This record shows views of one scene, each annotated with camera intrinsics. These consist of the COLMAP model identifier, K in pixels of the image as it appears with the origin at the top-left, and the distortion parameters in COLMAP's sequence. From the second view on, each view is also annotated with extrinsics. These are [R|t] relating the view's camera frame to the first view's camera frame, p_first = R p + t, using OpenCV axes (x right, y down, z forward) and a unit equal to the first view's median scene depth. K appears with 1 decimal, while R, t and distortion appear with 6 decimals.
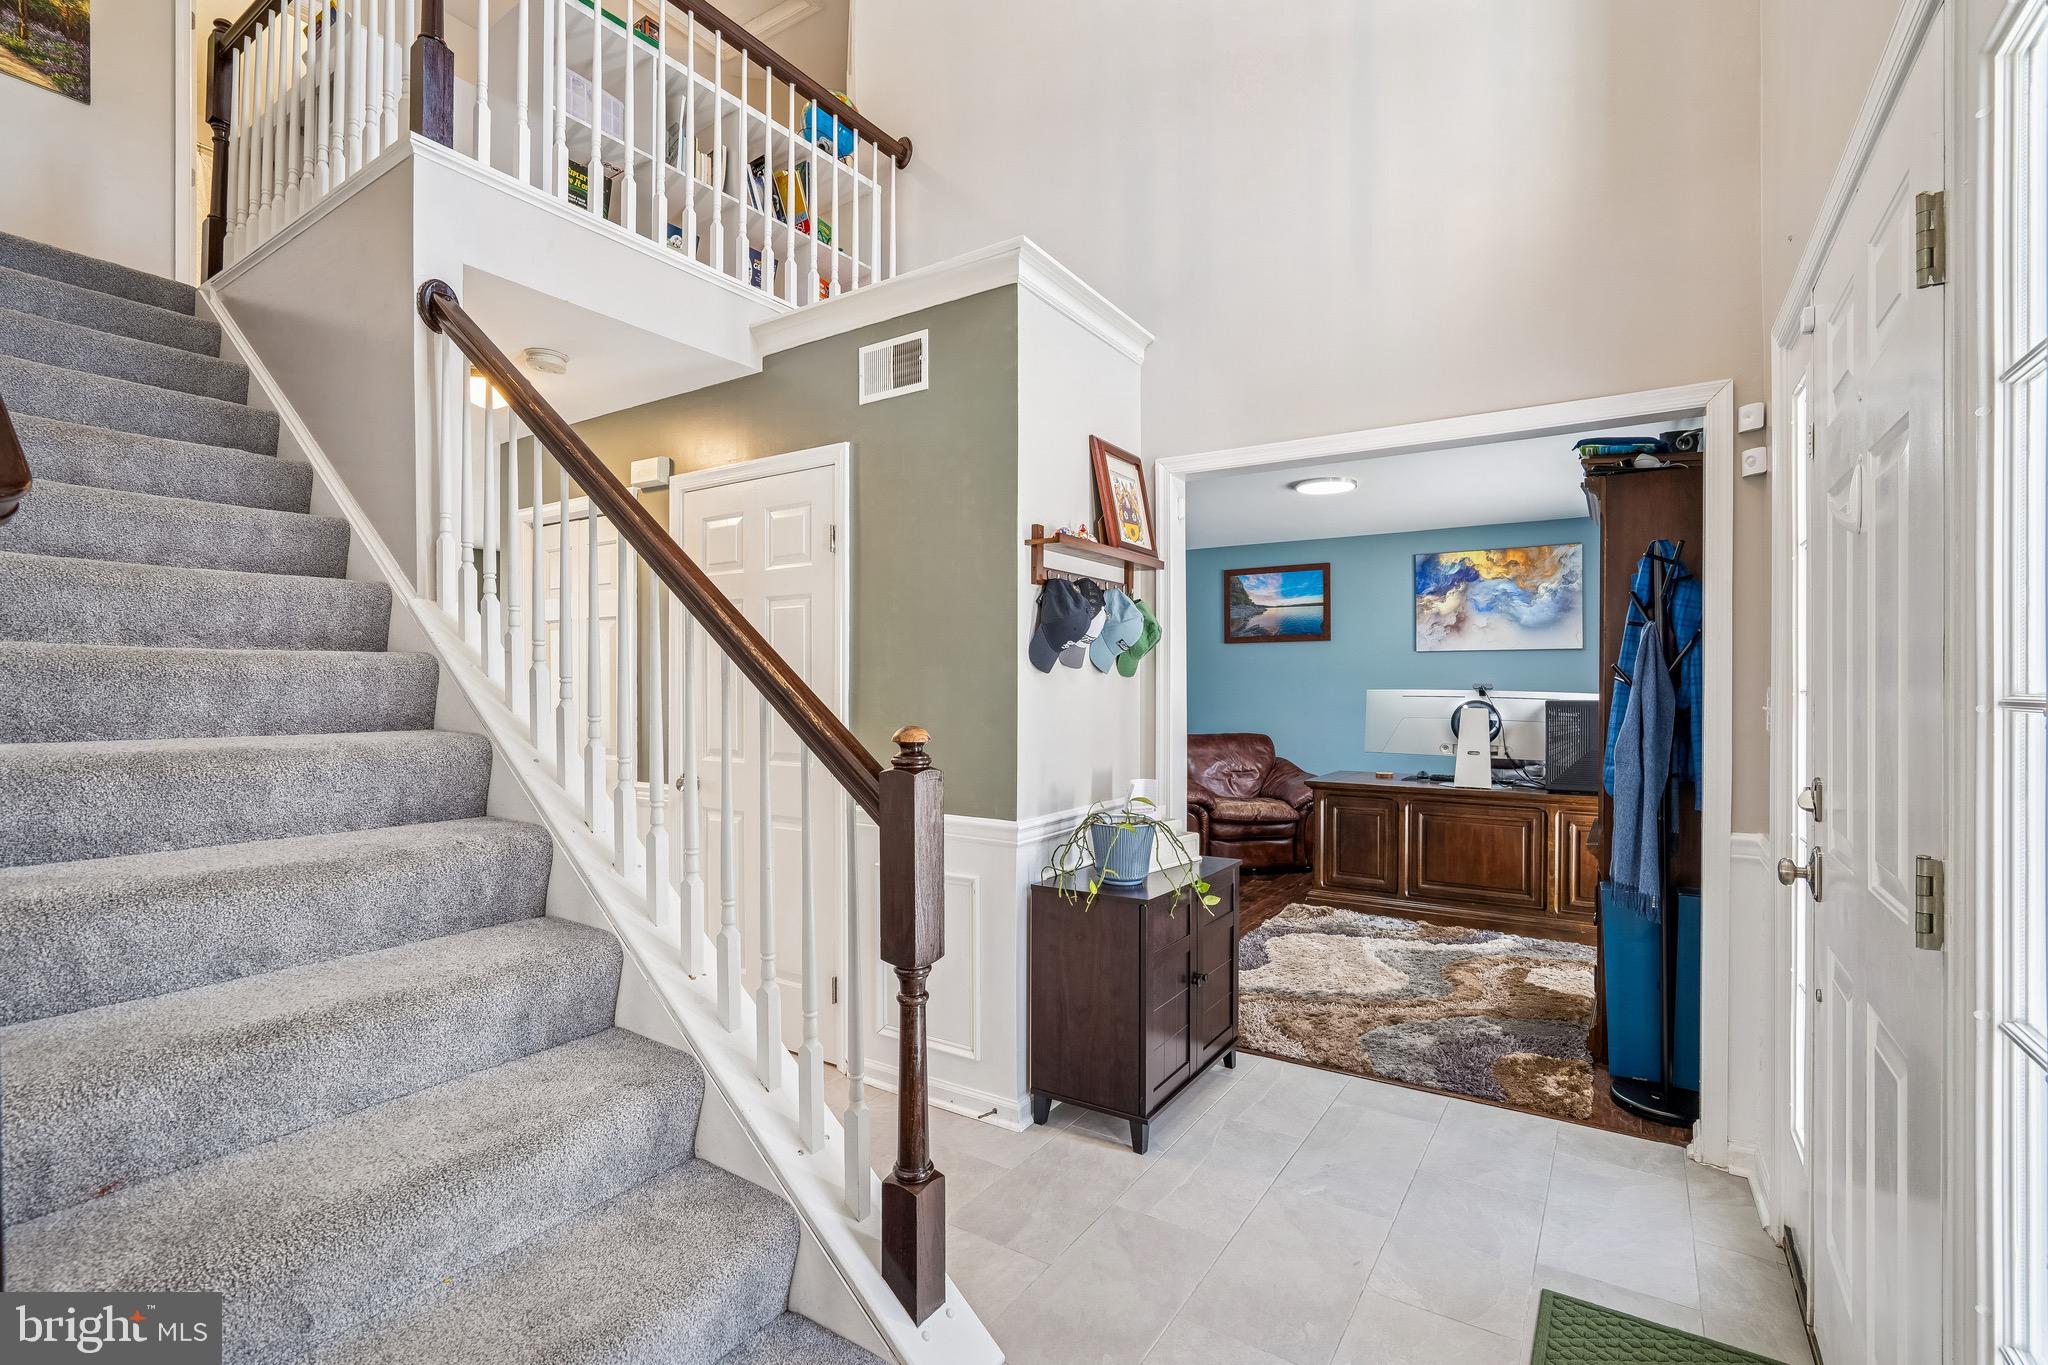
lens RADIAL K [[932.2, 0, 1021.7], [0, 932.2, 682.2], [0, 0, 1]] dist [-0.024587, 0.008588]
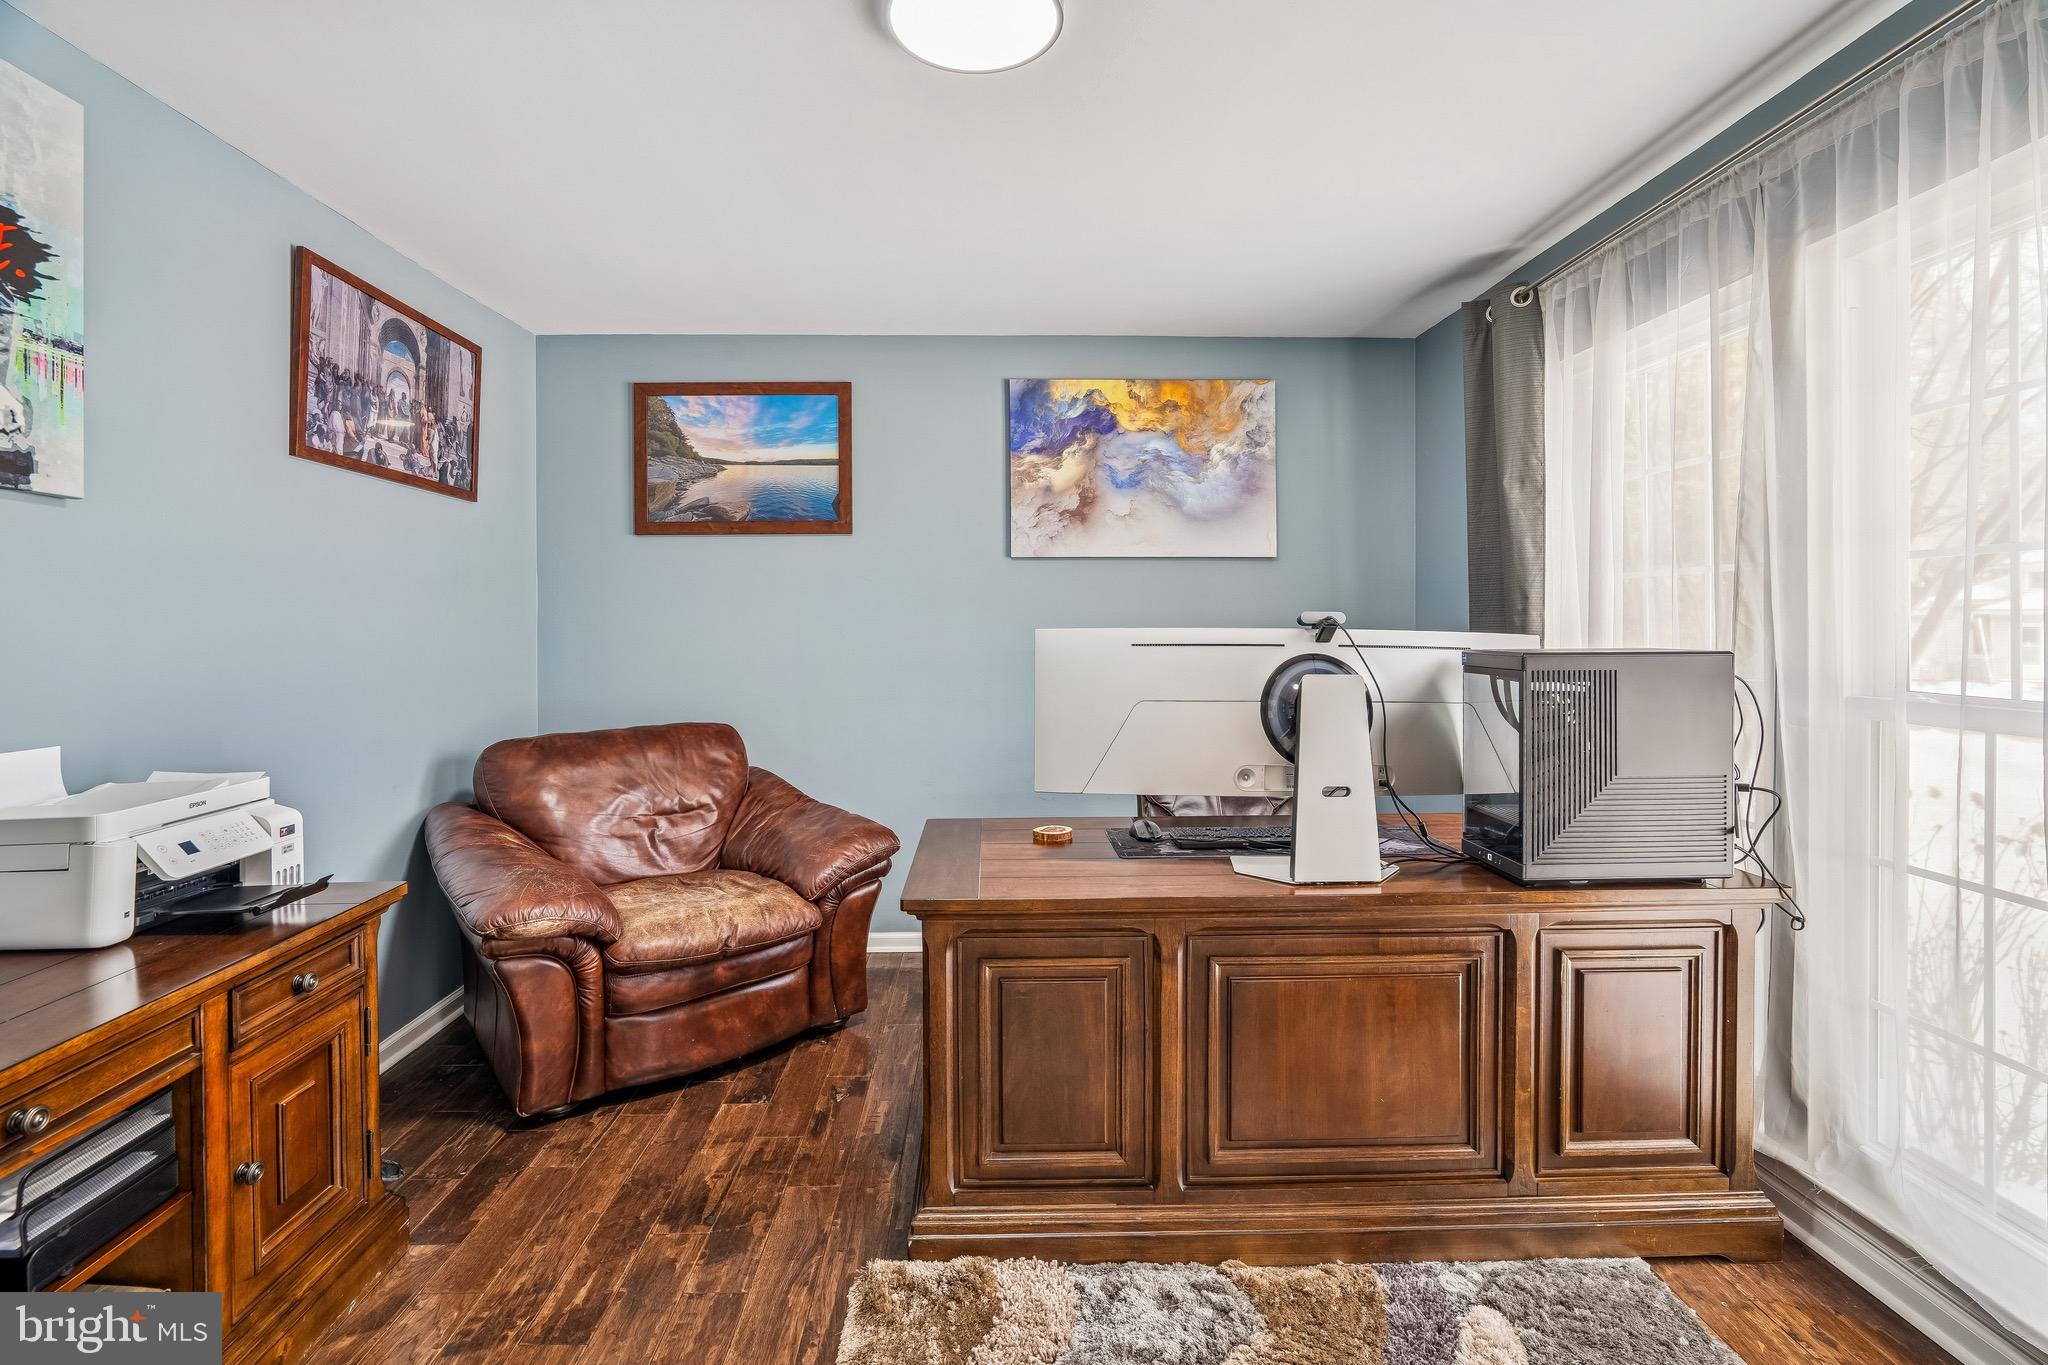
lens RADIAL K [[932.2, 0, 1000.8], [0, 932.2, 625.3], [0, 0, 1]] dist [-0.024587, 0.008588]
pose [[0.821830, -0.001196, 0.569732, 0.115092], [-0.000728, 0.999995, 0.003150, 0.004912], [-0.569733, -0.003003, 0.821825, 0.574467]]
